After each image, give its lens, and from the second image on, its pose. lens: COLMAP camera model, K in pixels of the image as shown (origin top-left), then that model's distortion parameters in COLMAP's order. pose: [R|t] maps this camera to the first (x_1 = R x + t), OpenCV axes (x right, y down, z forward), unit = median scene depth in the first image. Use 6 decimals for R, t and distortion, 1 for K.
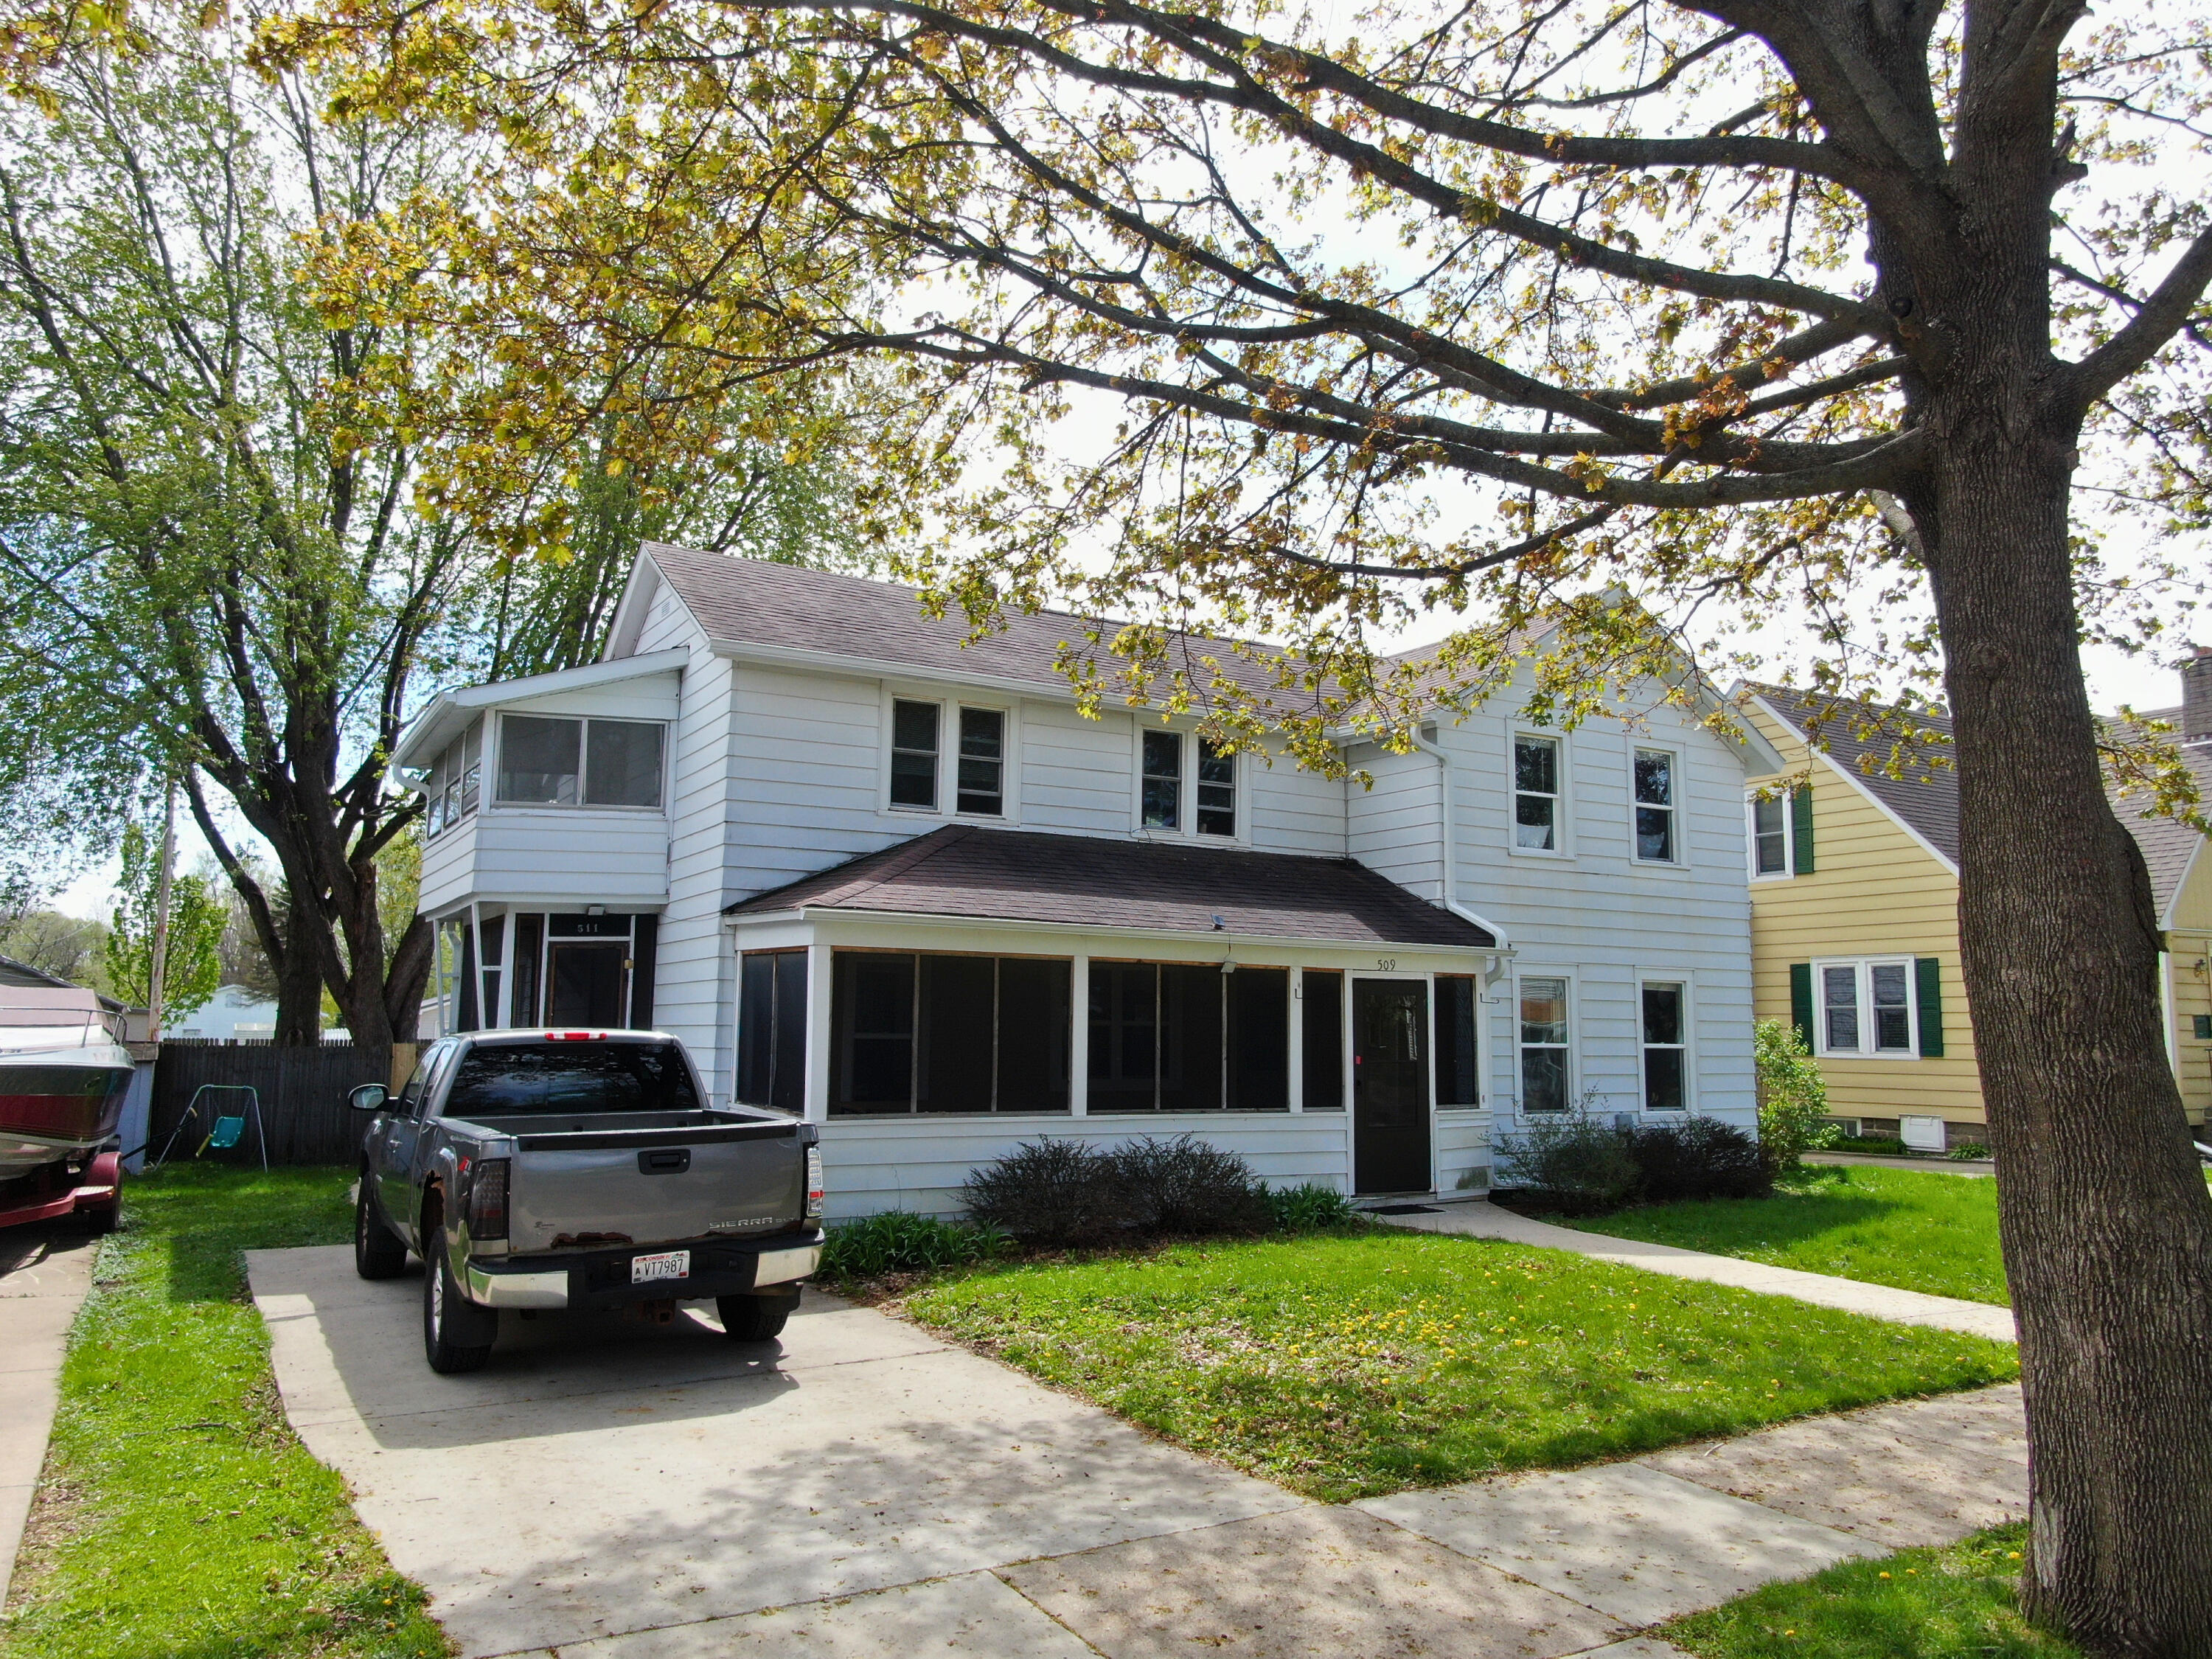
lens RADIAL K [[1574.1, 0, 1106.8], [0, 1574.1, 818.9], [0, 0, 1]] dist [0.002341, 0.000802]
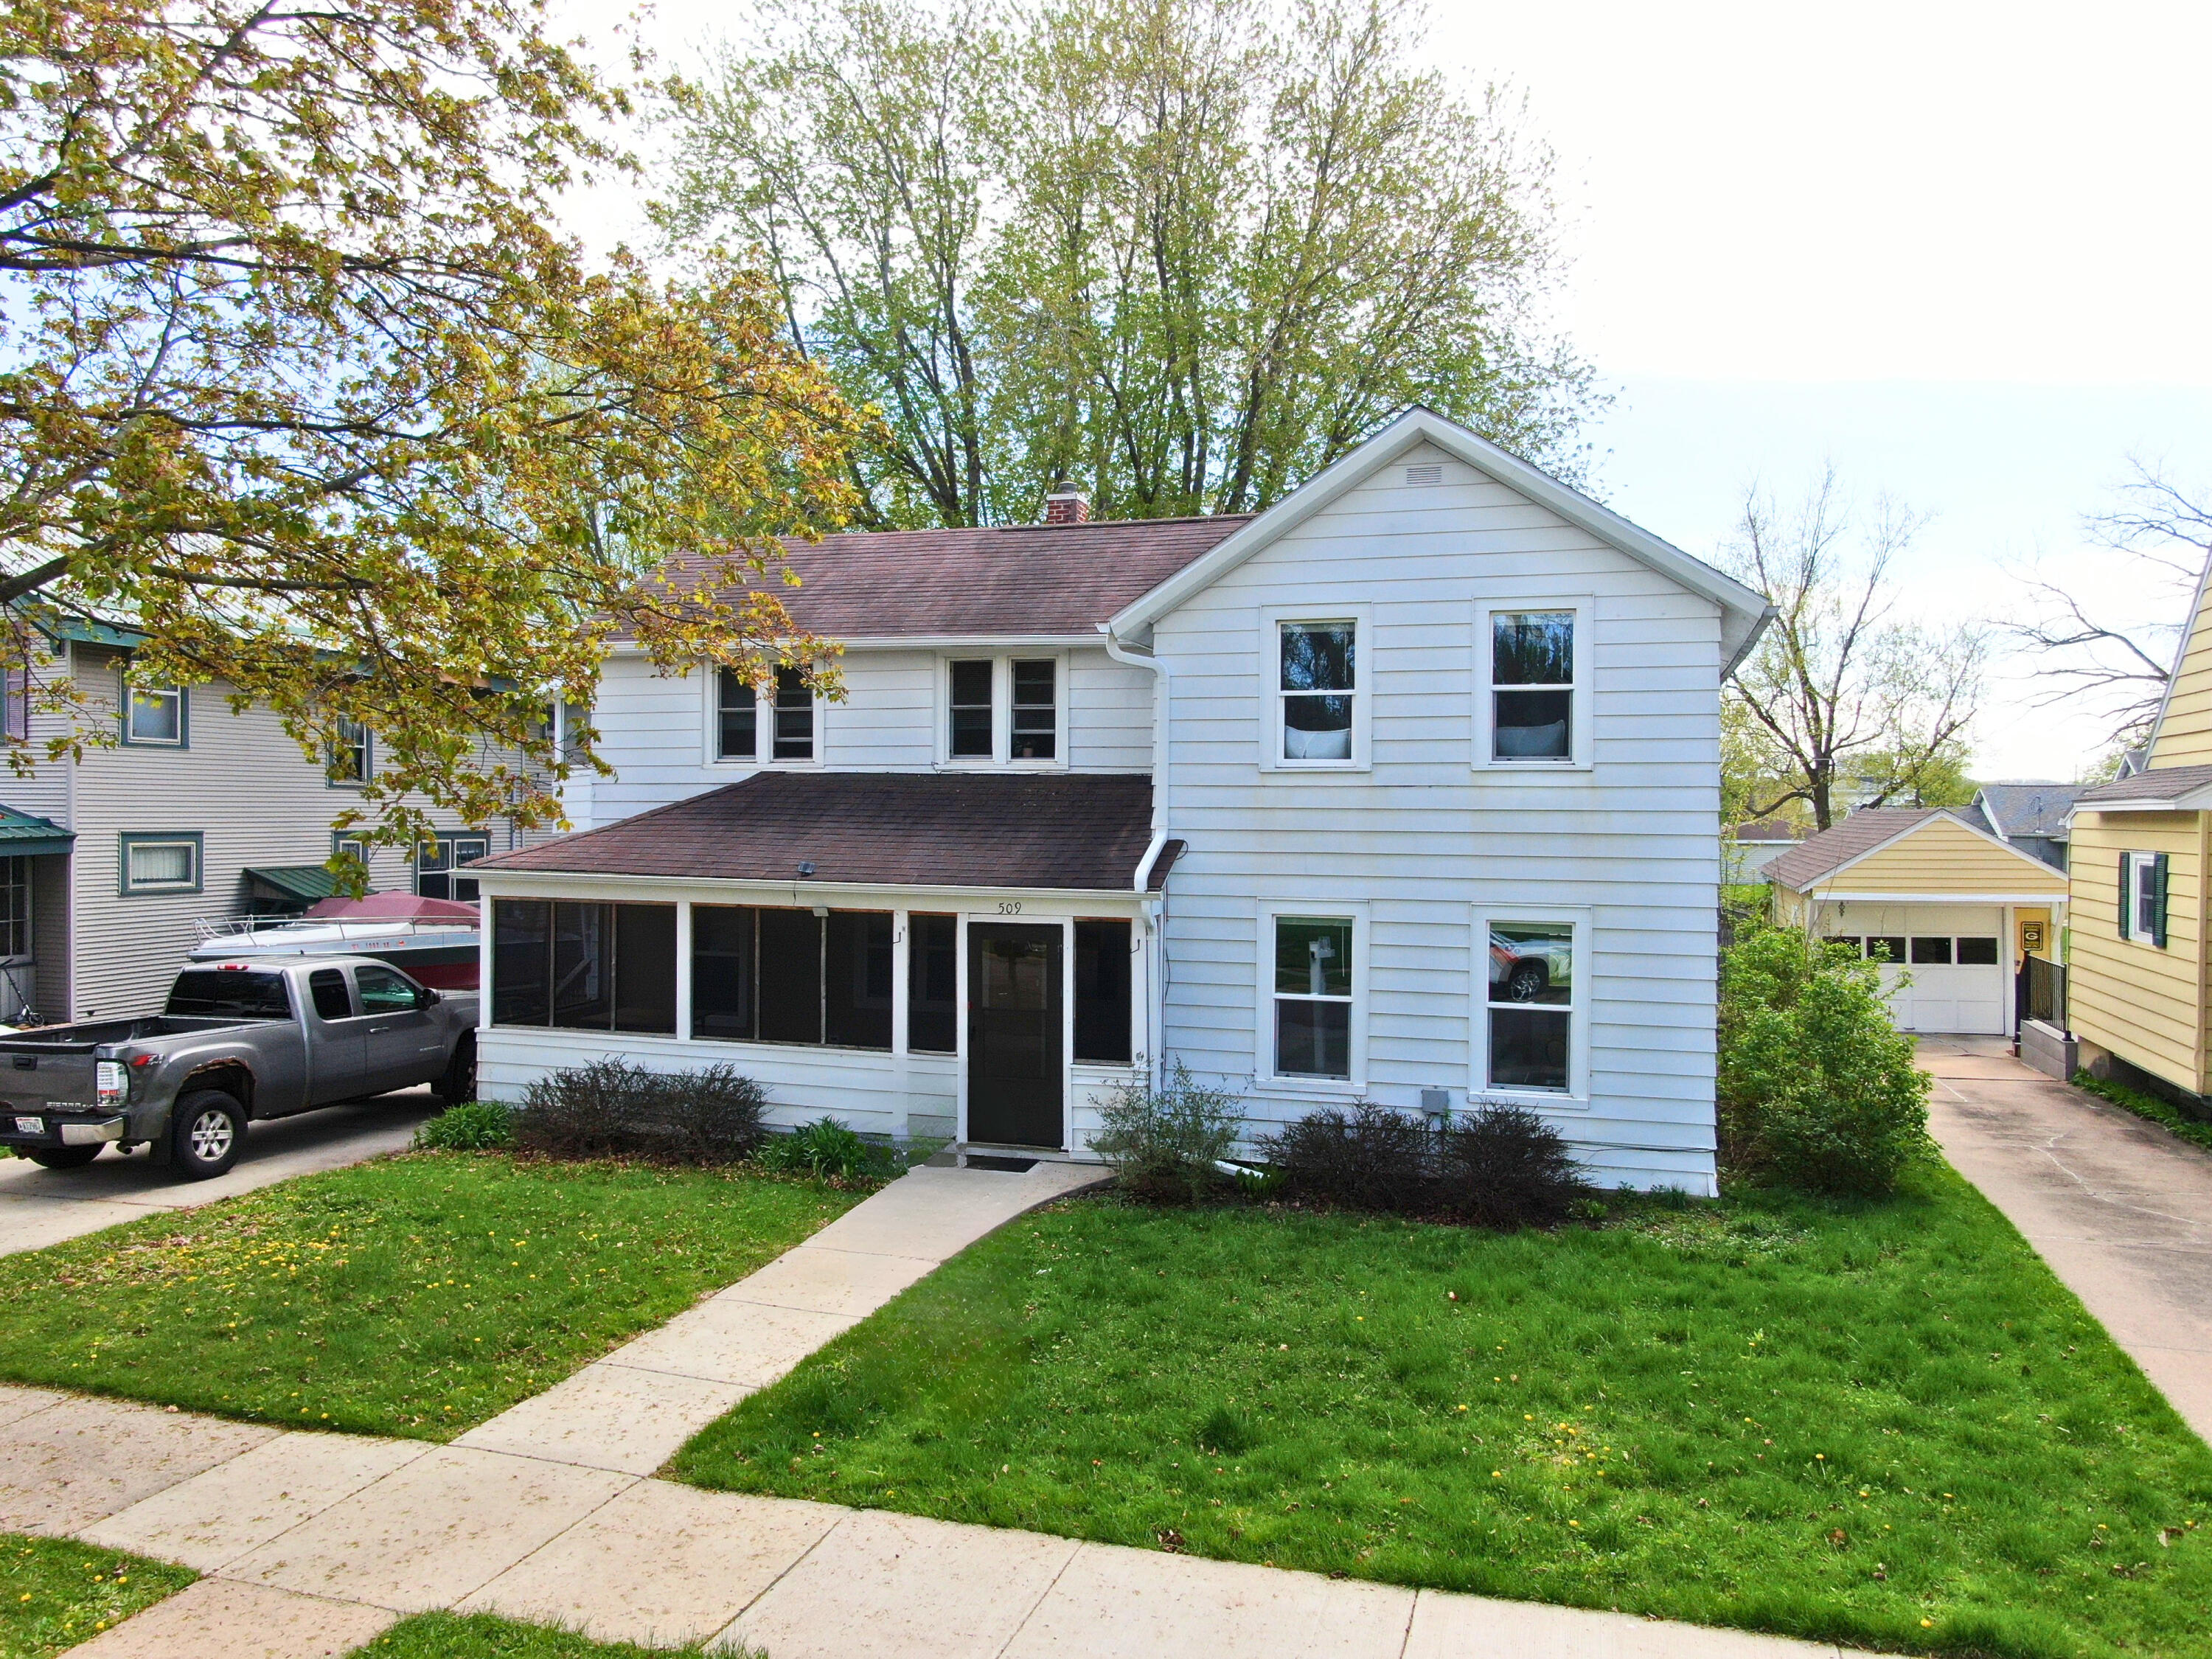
lens RADIAL K [[1574.1, 0, 1118.3], [0, 1574.1, 841.3], [0, 0, 1]] dist [0.002341, 0.000802]
pose [[0.678198, 0.006264, -0.734853, 0.914813], [0.093275, 0.991142, 0.094533, -0.029769], [0.728936, -0.132655, 0.671606, 0.418652]]
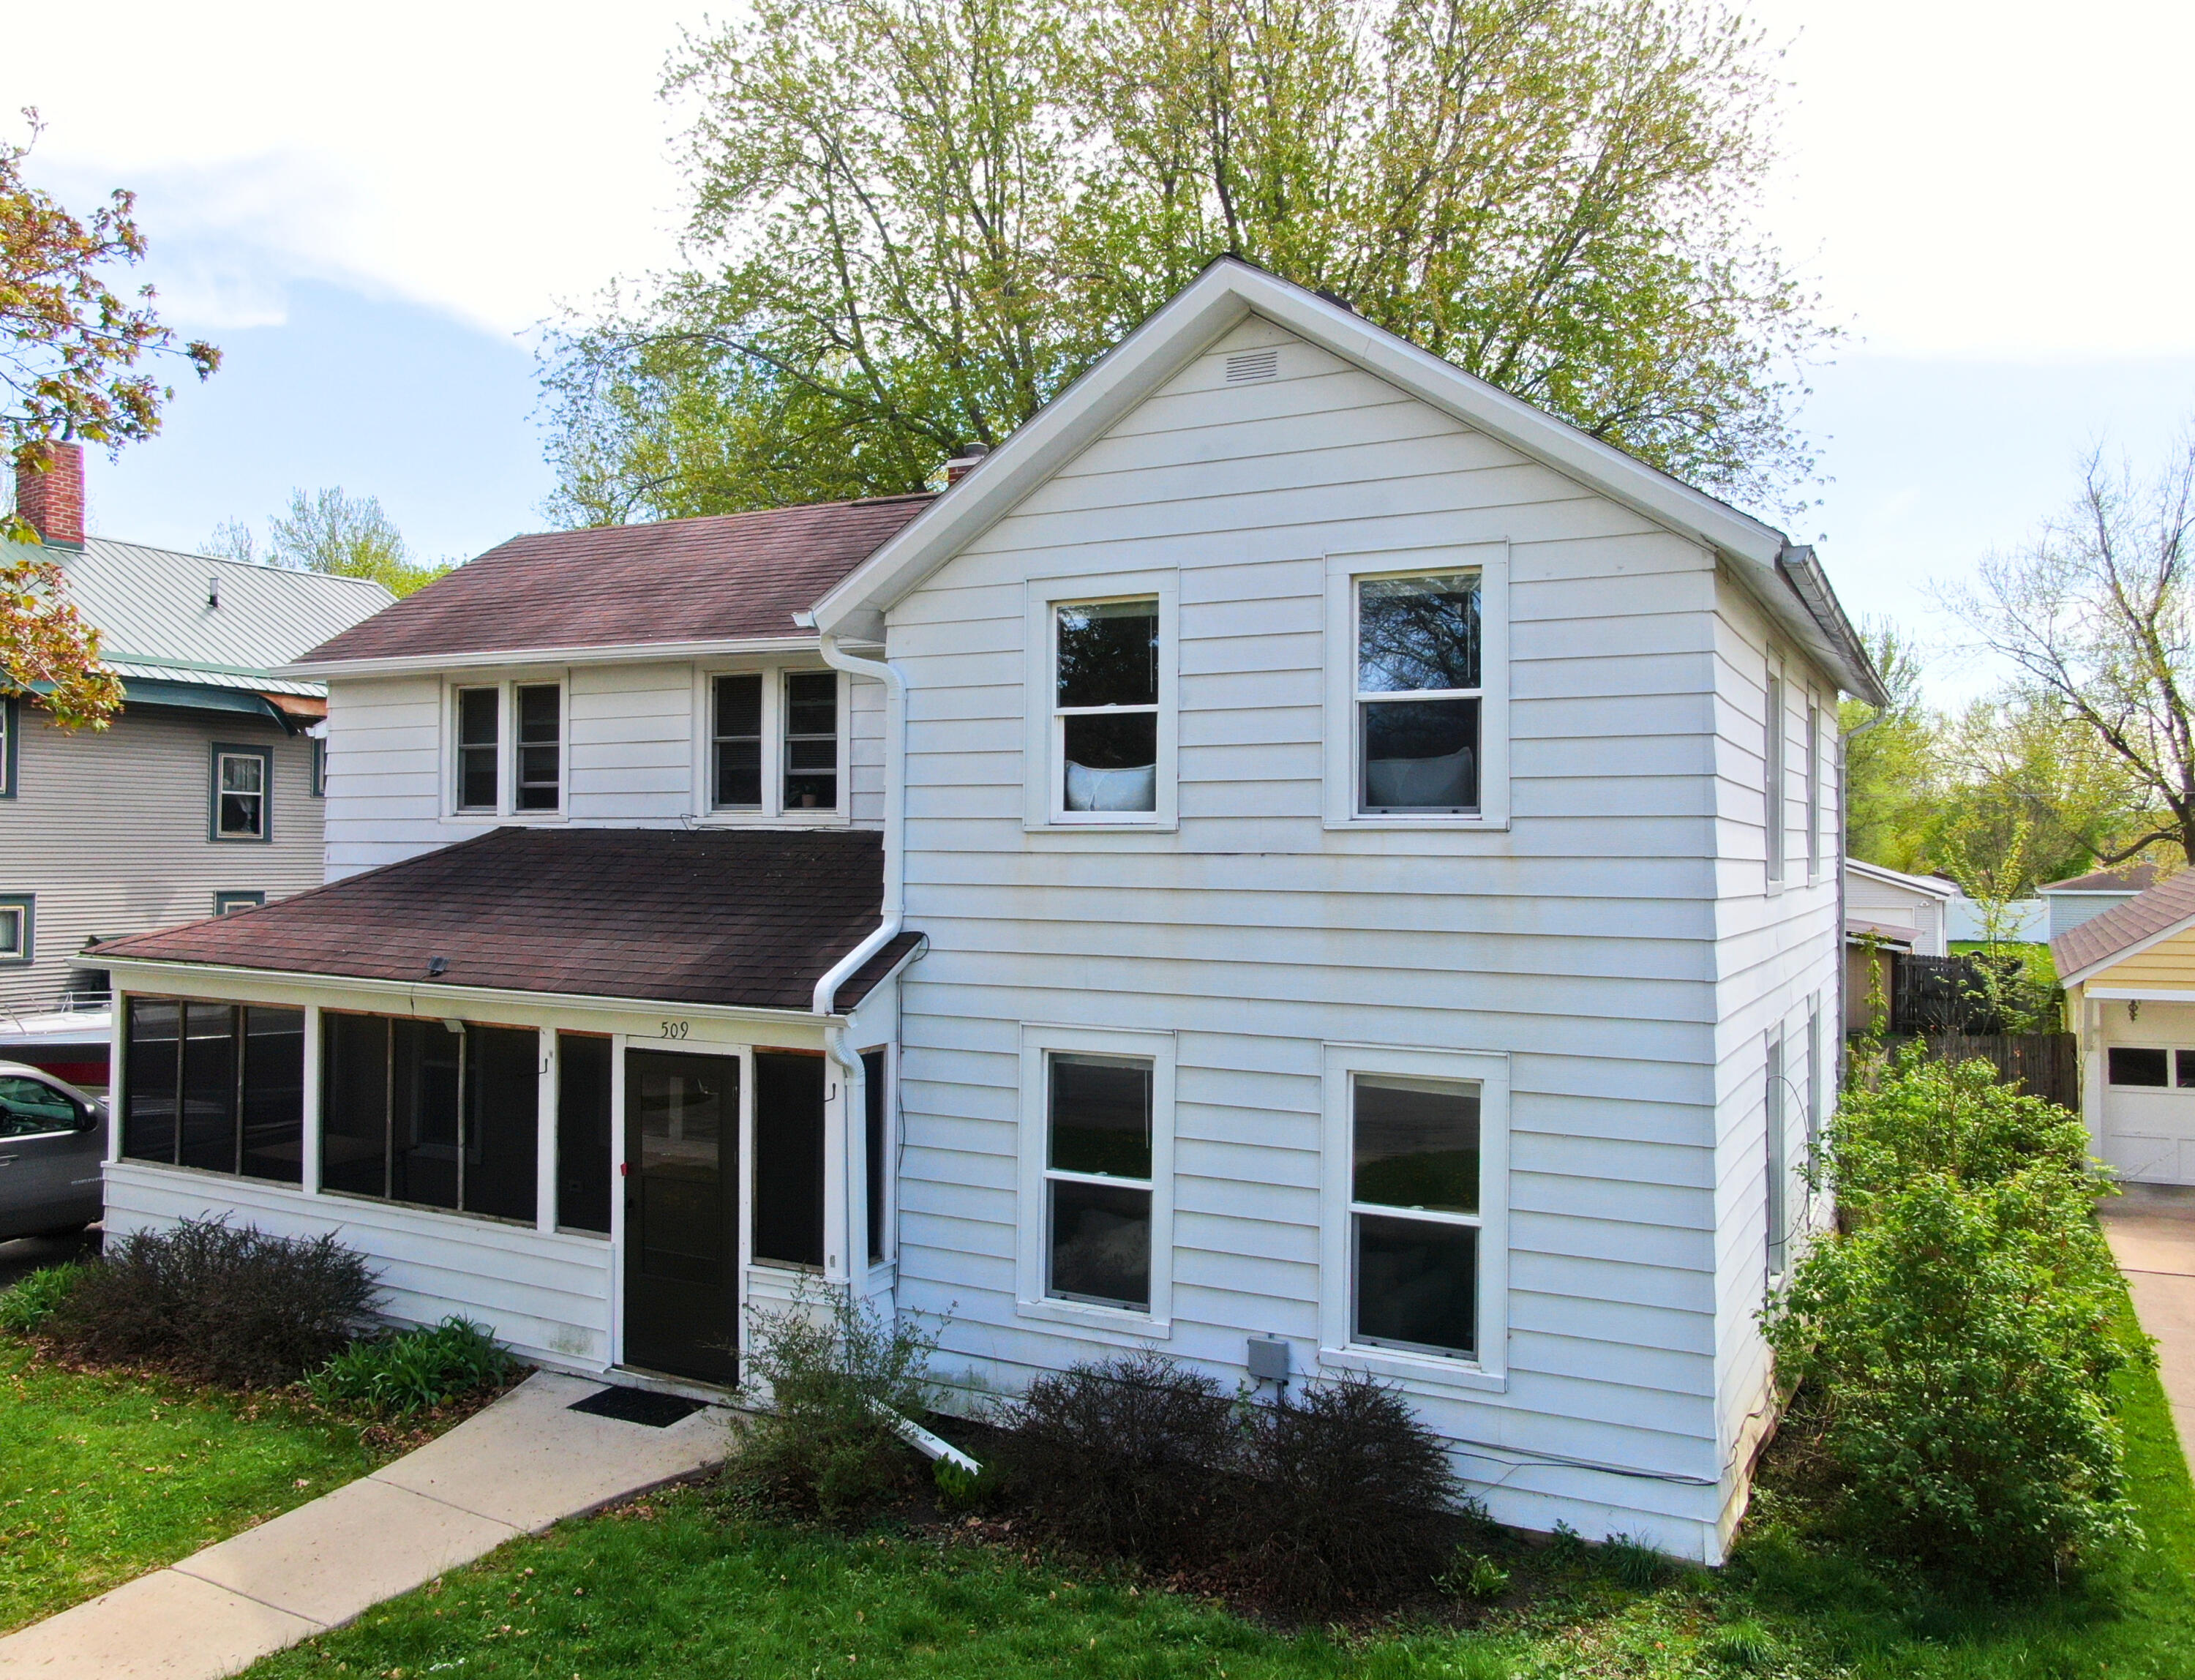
lens RADIAL K [[1673.7, 0, 1079.7], [0, 1673.7, 835.1], [0, 0, 1]] dist [-0.008068, -0.006592]
pose [[0.527338, -0.015515, -0.849514, 0.851953], [0.106278, 0.993185, 0.047834, -0.001795], [0.842982, -0.115510, 0.525394, 0.788015]]
